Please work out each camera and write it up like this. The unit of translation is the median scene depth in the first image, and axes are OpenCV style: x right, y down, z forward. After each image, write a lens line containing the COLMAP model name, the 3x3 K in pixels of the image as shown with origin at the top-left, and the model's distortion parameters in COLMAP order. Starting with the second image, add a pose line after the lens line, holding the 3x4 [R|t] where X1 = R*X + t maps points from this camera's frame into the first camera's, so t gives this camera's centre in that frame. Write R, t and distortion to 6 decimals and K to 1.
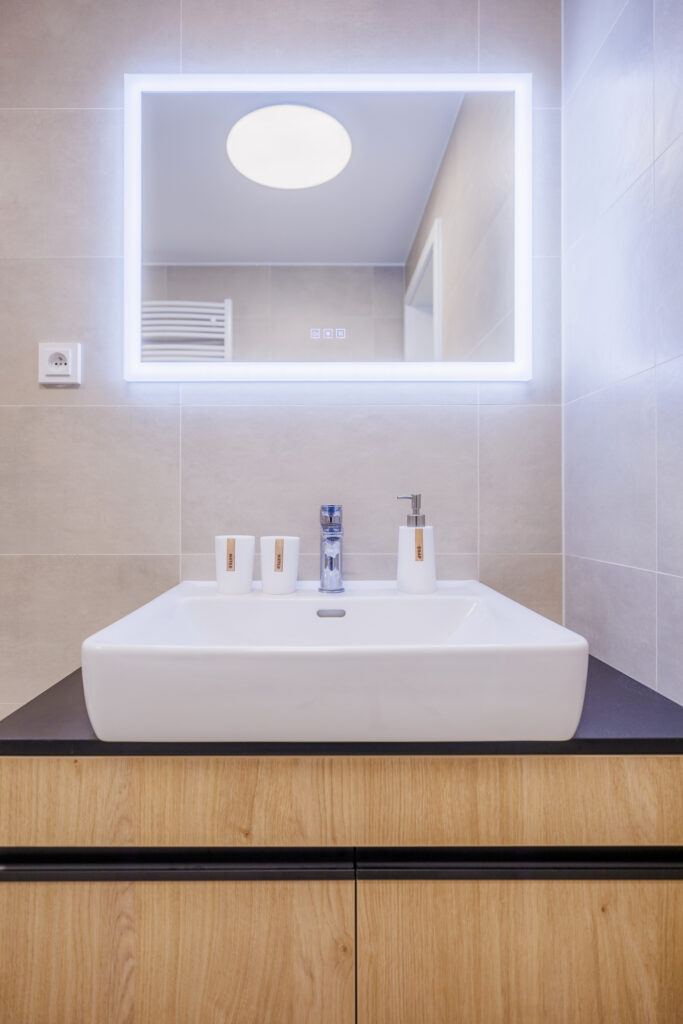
lens RADIAL K [[547.5, 0, 339.0], [0, 547.5, 498.2], [0, 0, 1]] dist [-0.001255, -0.000633]
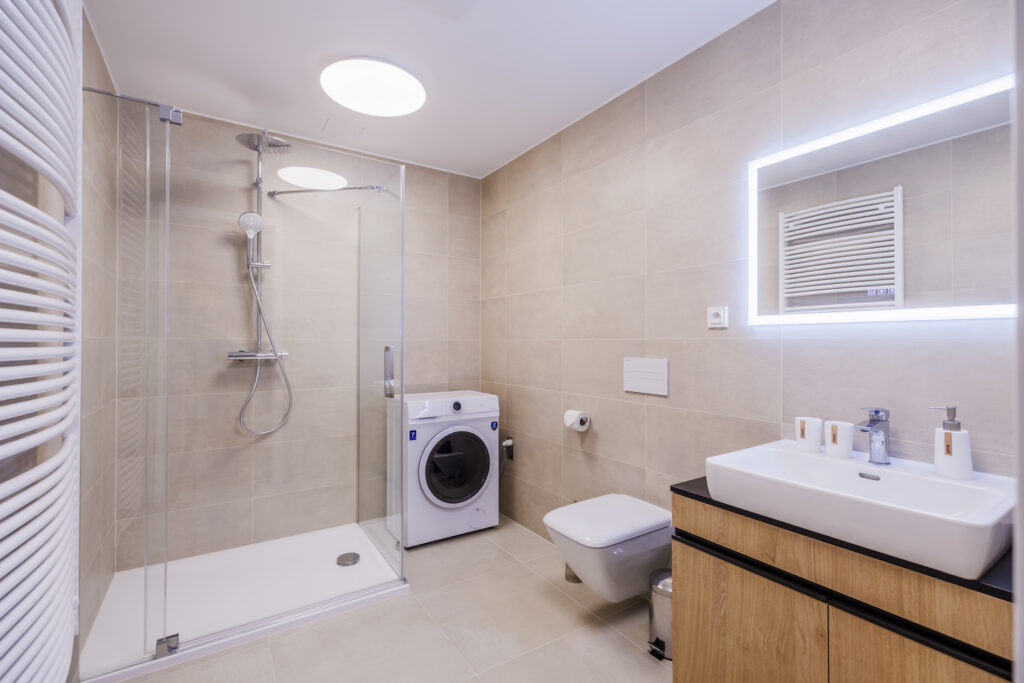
lens RADIAL K [[457.1, 0, 512.0], [0, 457.1, 341.5], [0, 0, 1]] dist [0.001423, 0.000108]
pose [[0.548327, -0.000718, -0.836263, 0.806140], [0.000935, 1.000000, -0.000246, -0.279138], [0.836263, -0.000647, 0.548328, -0.910344]]
